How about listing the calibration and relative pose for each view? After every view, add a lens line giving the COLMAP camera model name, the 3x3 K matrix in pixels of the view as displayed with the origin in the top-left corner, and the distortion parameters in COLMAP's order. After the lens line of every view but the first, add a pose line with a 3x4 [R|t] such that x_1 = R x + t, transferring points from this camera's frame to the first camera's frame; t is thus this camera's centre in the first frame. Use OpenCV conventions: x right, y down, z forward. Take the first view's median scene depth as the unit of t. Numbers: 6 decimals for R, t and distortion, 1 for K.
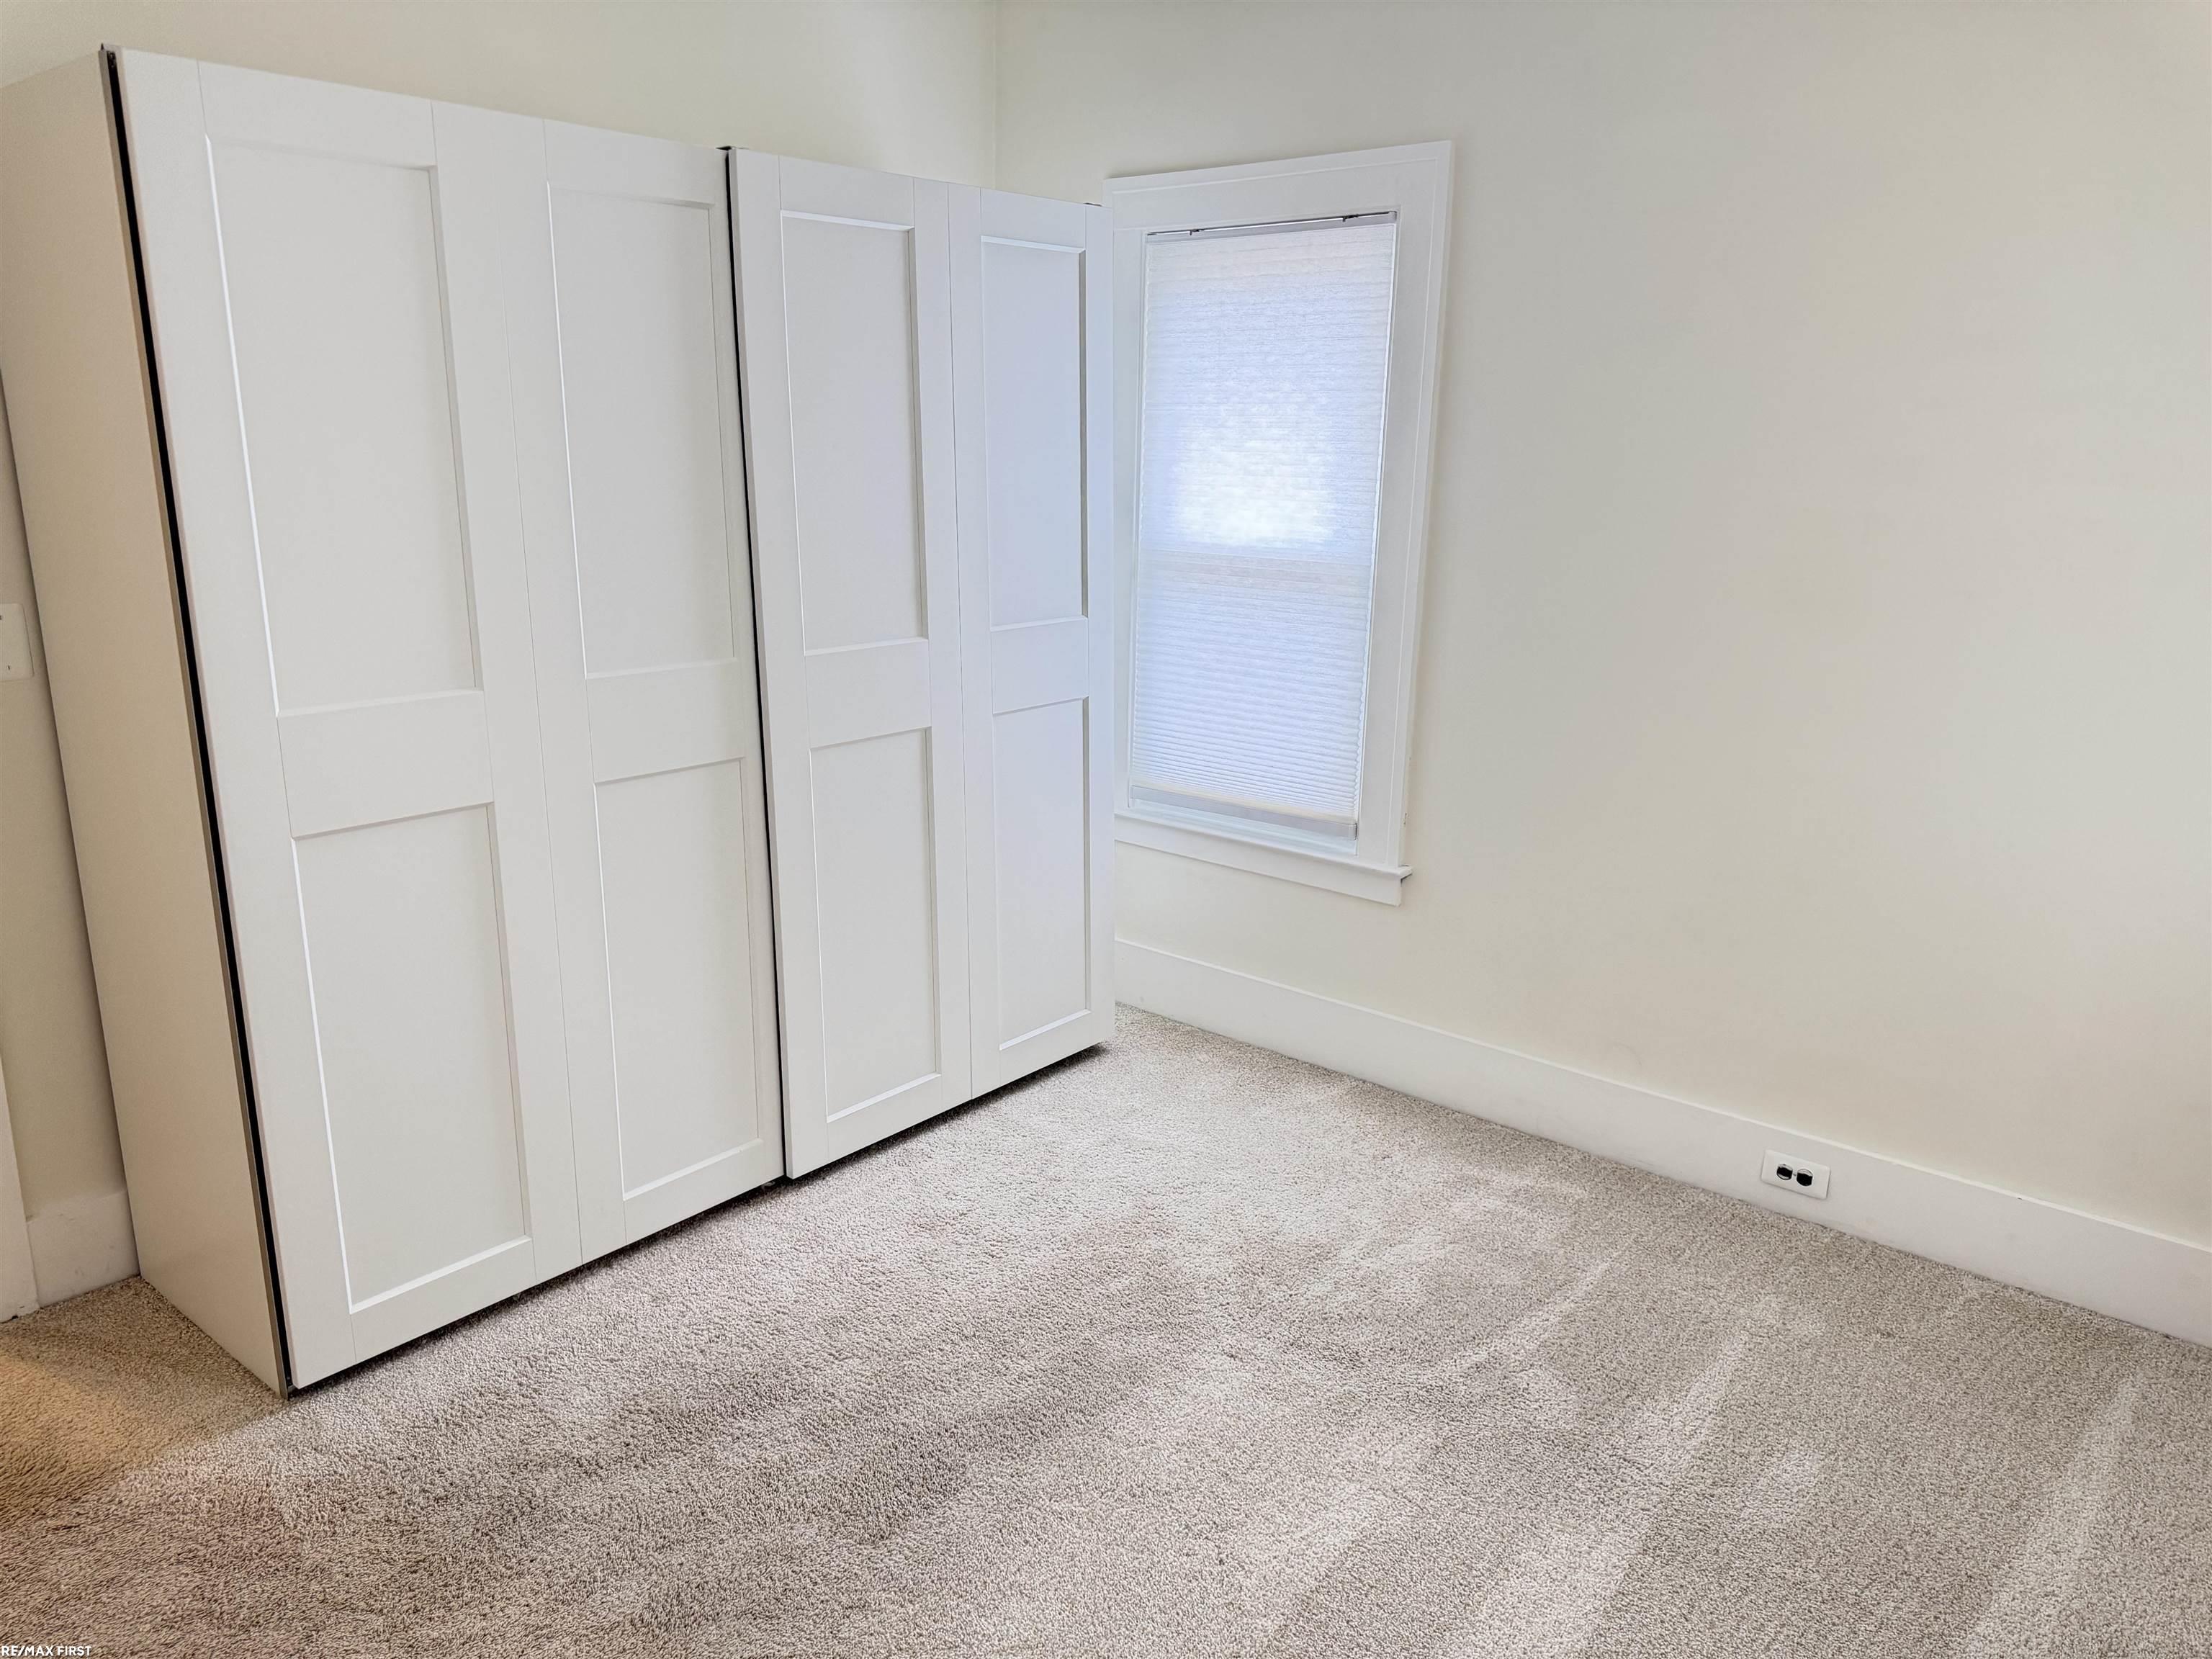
lens RADIAL K [[1551.0, 0, 1104.0], [0, 1551.0, 827.5], [0, 0, 1]] dist [0.034758, -0.038749]
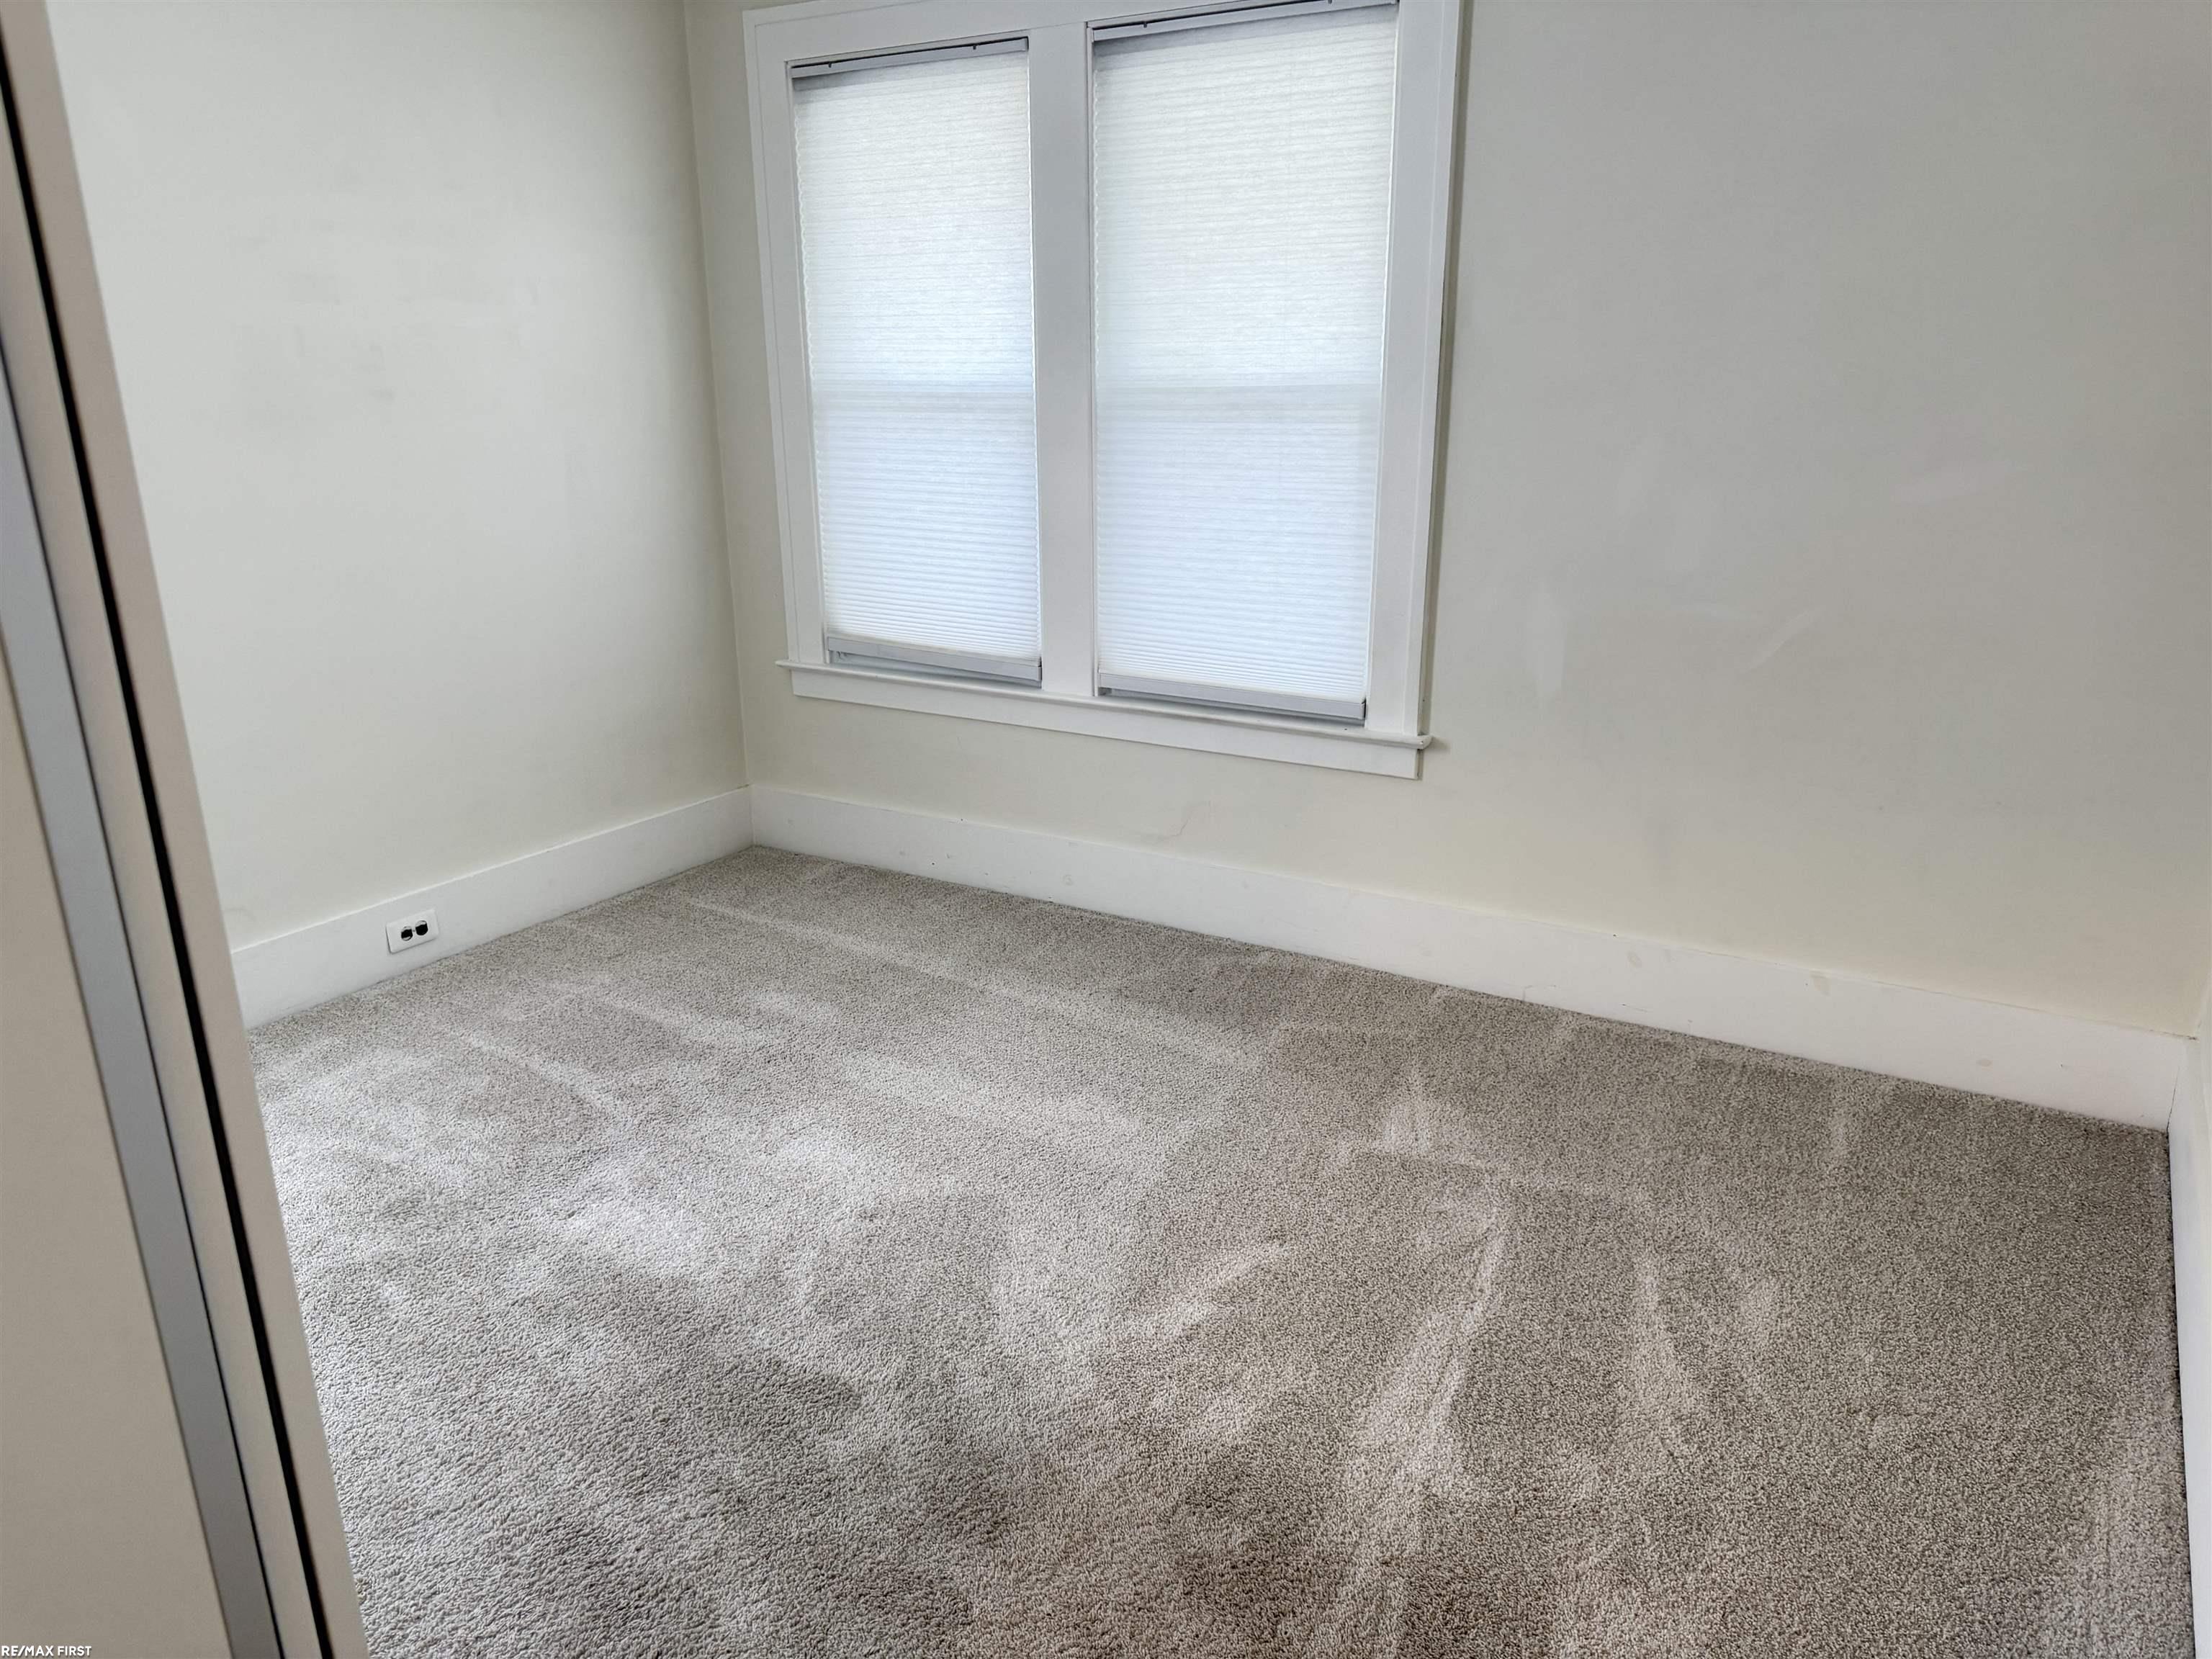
lens RADIAL K [[1551.0, 0, 1105.2], [0, 1551.0, 830.5], [0, 0, 1]] dist [0.034758, -0.038749]
pose [[-0.145783, -0.305758, 0.940882, -0.781511], [0.247590, 0.909502, 0.333923, -0.112871], [-0.957834, 0.281633, -0.056887, 0.657668]]
